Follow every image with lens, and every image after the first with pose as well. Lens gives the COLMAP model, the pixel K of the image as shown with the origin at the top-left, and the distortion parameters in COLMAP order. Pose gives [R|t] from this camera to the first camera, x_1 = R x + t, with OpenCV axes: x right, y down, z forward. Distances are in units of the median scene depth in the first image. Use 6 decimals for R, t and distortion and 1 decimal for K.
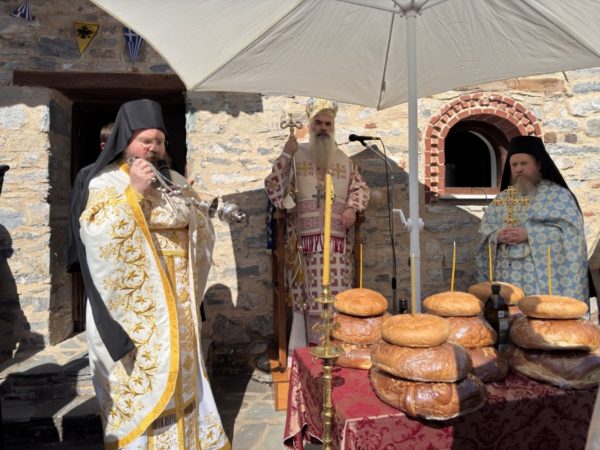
lens RADIAL K [[420.4, 0, 300.0], [0, 420.4, 225.0], [0, 0, 1]] dist [0.060831, -0.072847]
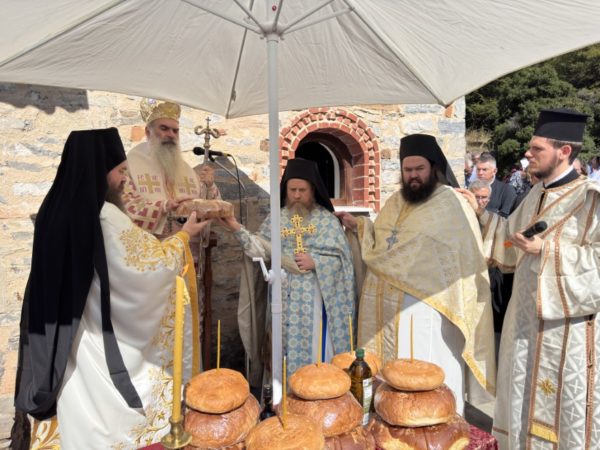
lens RADIAL K [[420.4, 0, 300.0], [0, 420.4, 225.0], [0, 0, 1]] dist [0.060831, -0.072847]
pose [[0.933882, -0.016016, 0.357224, 0.000904], [-0.001290, 0.998839, 0.048156, -0.081841], [-0.357580, -0.045433, 0.932777, 0.079088]]
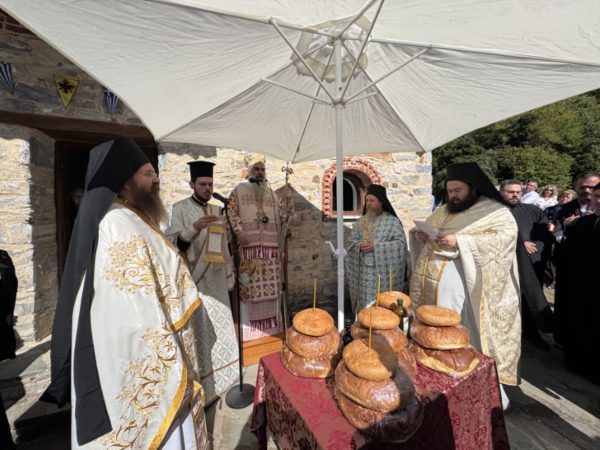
lens RADIAL K [[237.1, 0, 300.0], [0, 237.1, 225.0], [0, 0, 1]] dist [0.001430, 0.000014]
pose [[0.959989, -0.007413, 0.279940, -0.047105], [0.000317, 0.999678, 0.025384, -0.062002], [-0.280038, -0.024280, 0.959682, 0.136693]]
